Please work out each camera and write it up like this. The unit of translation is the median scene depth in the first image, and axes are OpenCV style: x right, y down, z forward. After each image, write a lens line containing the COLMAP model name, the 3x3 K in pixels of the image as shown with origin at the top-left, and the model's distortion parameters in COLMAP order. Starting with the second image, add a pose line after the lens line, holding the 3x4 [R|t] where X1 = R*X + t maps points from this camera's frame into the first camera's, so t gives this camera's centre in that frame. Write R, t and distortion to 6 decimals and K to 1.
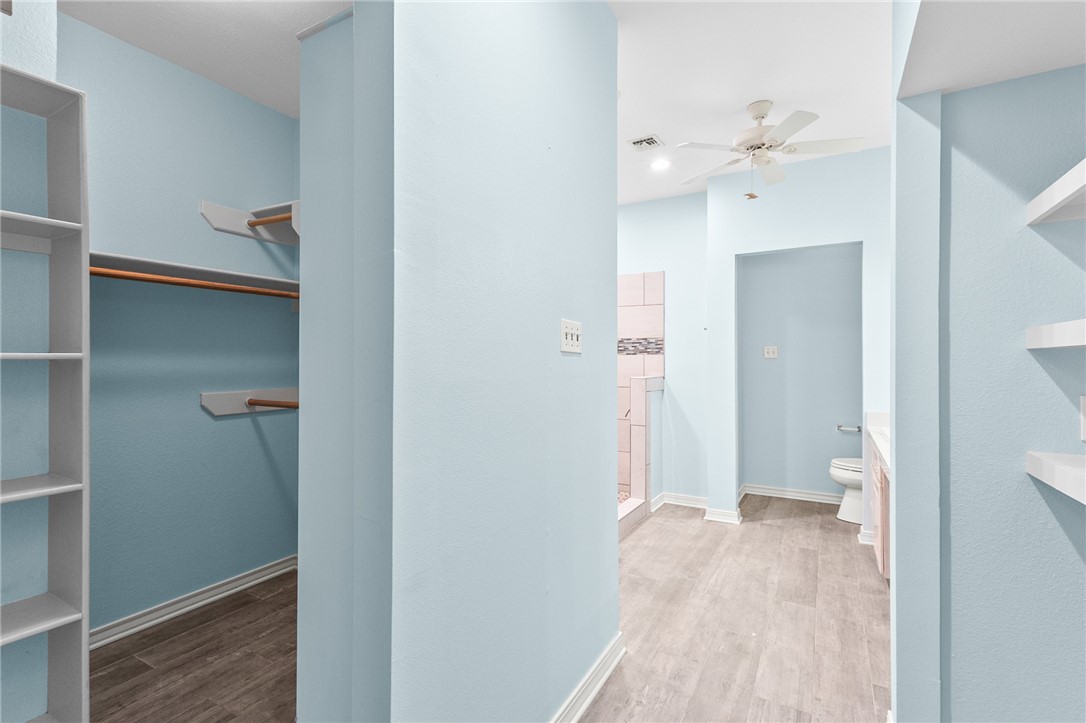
lens RADIAL K [[502.4, 0, 540.7], [0, 502.4, 360.8], [0, 0, 1]] dist [0.020069, -0.005760]
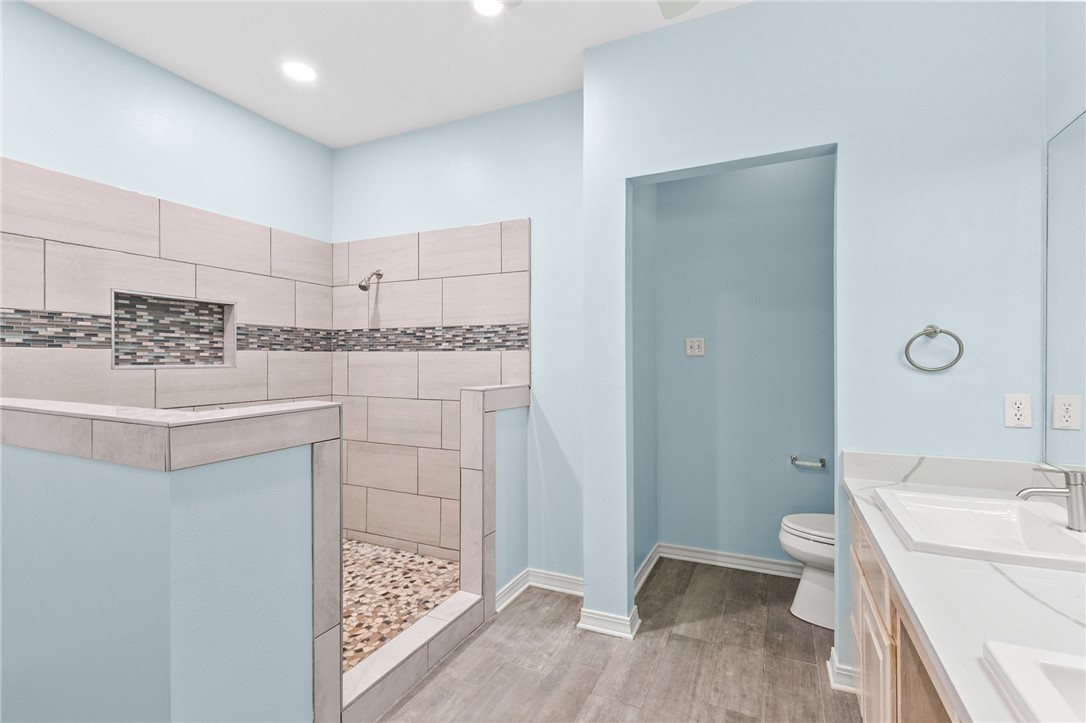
lens RADIAL K [[502.4, 0, 540.7], [0, 502.4, 360.8], [0, 0, 1]] dist [0.020069, -0.005760]
pose [[0.996952, -0.003488, 0.077942, 0.225694], [0.003198, 0.999988, 0.003836, -0.001442], [-0.077954, -0.003575, 0.996951, 0.395381]]
